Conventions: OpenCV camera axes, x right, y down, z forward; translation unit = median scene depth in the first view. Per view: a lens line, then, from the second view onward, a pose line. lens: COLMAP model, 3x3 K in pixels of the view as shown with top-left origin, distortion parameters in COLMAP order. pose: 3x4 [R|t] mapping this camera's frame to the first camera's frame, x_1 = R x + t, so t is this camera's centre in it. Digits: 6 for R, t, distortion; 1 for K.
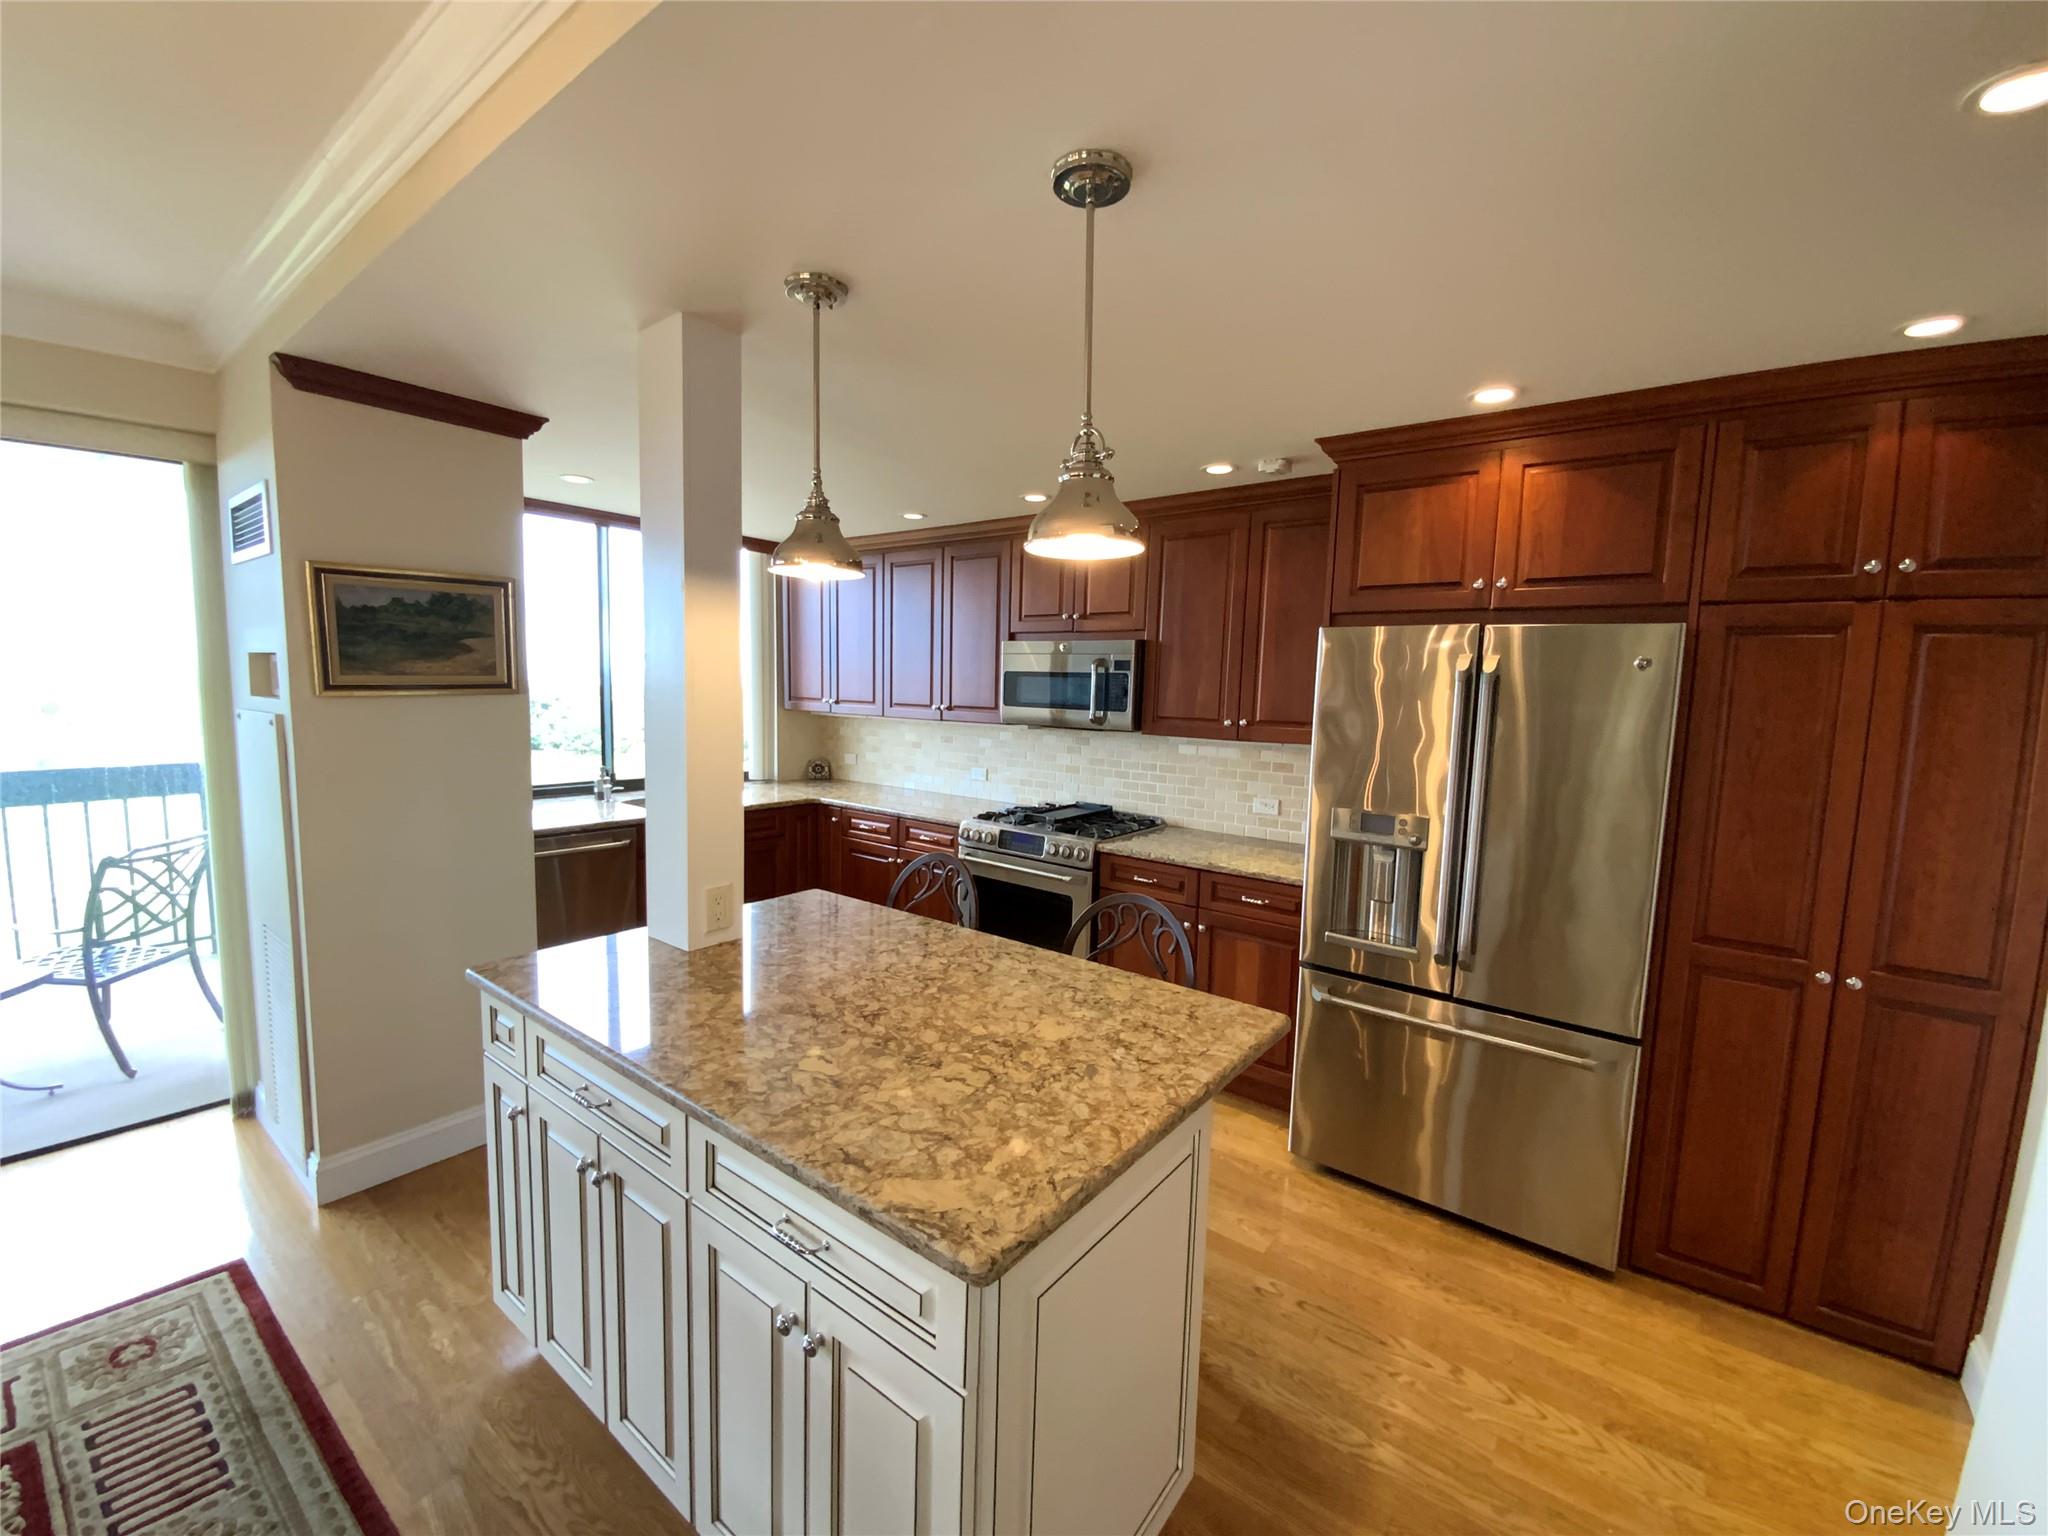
lens RADIAL K [[828.1, 0, 1024.6], [0, 828.1, 769.3], [0, 0, 1]] dist [0.026532, -0.022231]
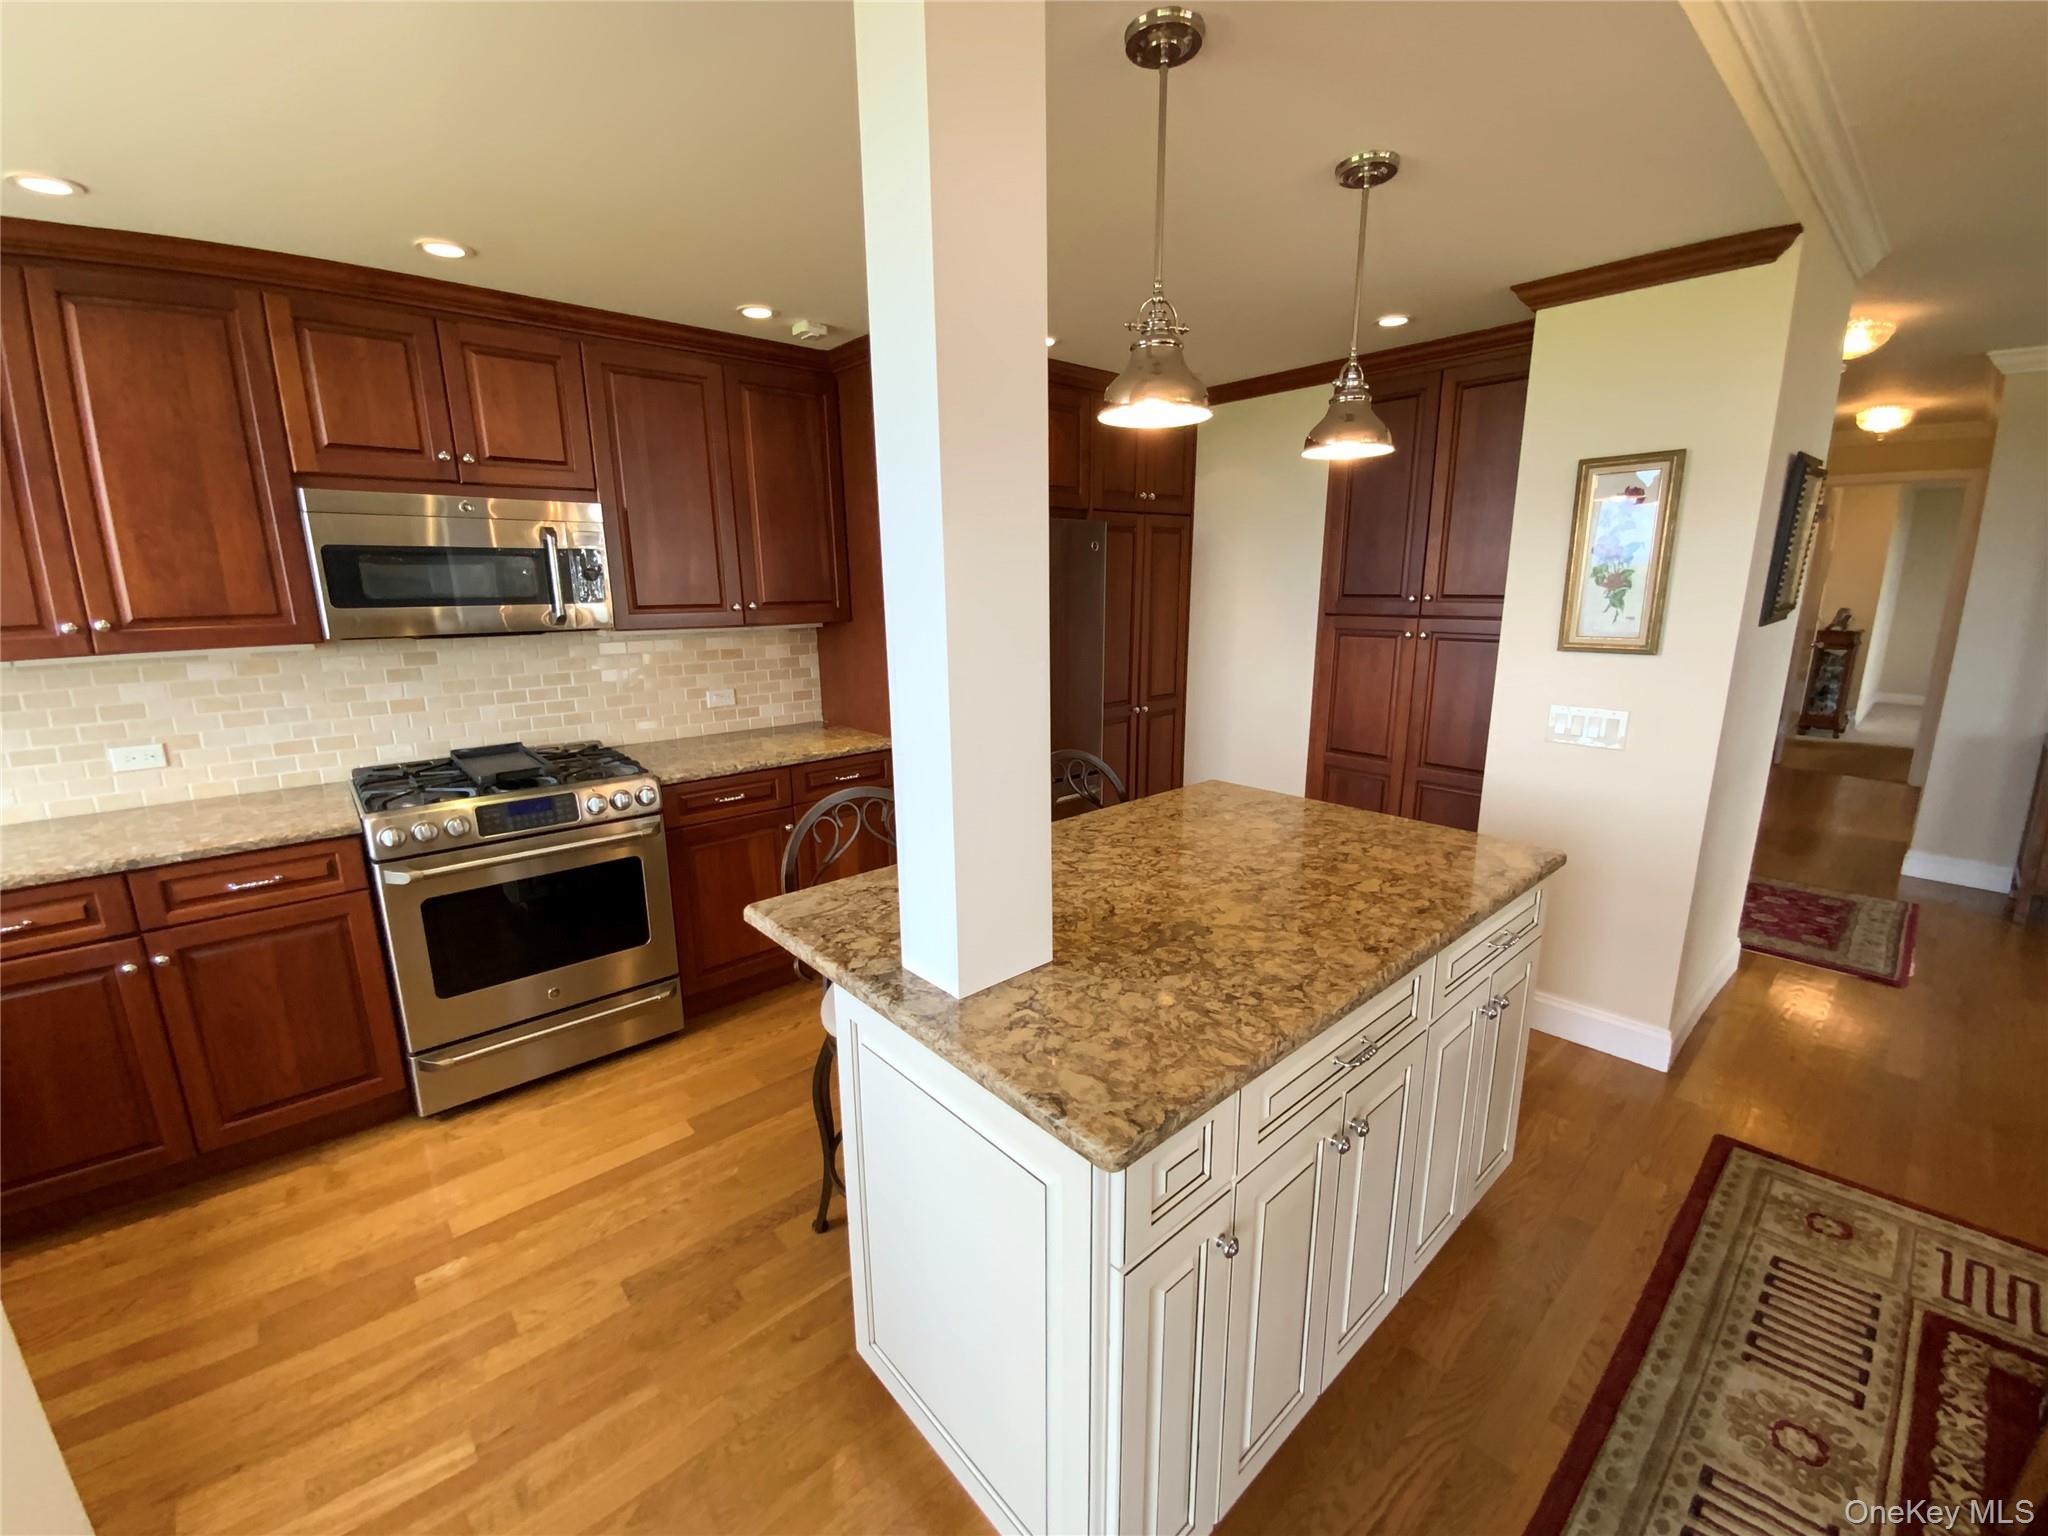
lens RADIAL K [[828.1, 0, 1024.6], [0, 828.1, 769.3], [0, 0, 1]] dist [0.026532, -0.022231]
pose [[0.188854, -0.242674, 0.951548, -0.889278], [0.115579, 0.967743, 0.223866, -0.076689], [-0.975180, 0.067701, 0.210810, 0.761140]]
